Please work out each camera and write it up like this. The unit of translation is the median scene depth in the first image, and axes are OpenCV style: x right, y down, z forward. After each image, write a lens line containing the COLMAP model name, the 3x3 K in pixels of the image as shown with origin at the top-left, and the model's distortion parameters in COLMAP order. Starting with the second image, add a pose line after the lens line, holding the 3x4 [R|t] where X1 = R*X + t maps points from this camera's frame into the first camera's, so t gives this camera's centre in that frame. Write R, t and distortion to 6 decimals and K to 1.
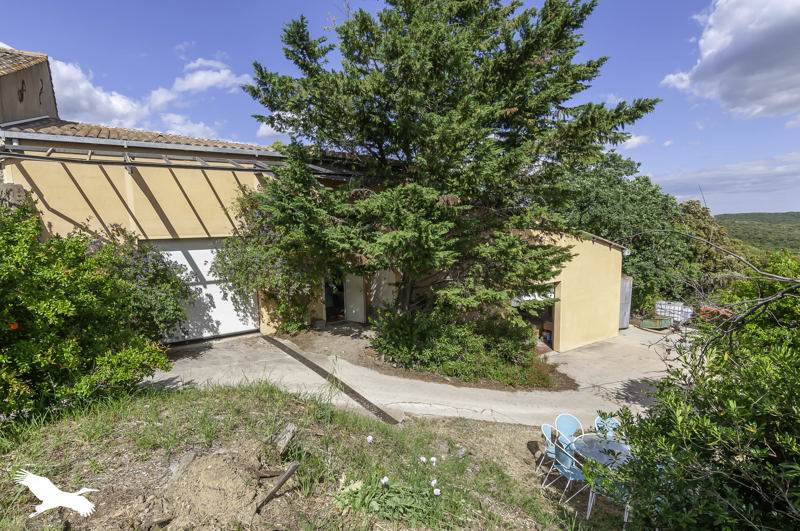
lens RADIAL K [[395.4, 0, 400.0], [0, 395.4, 265.5], [0, 0, 1]] dist [0.000097, 0.000089]
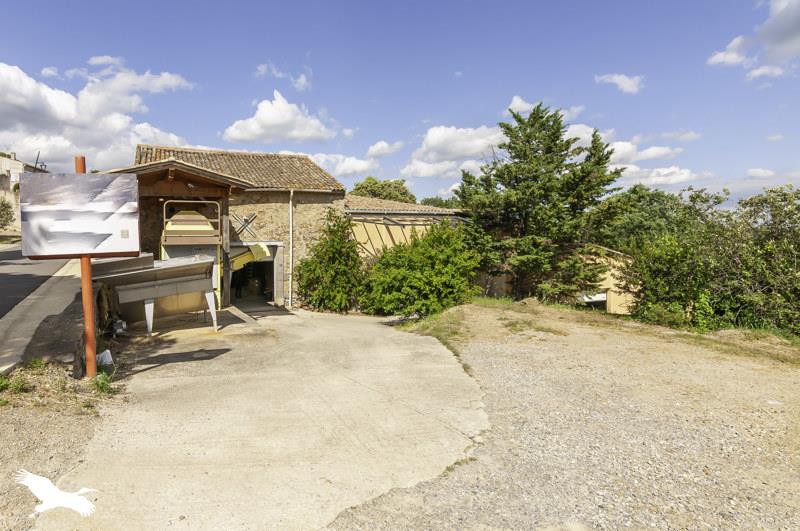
lens RADIAL K [[381.6, 0, 400.3], [0, 381.6, 238.9], [0, 0, 1]] dist [-0.000241, -0.000017]
pose [[0.986249, 0.004414, -0.165207, -0.288415], [-0.024172, 0.992746, -0.117777, 0.081611], [0.163489, 0.120151, 0.979201, -1.087525]]
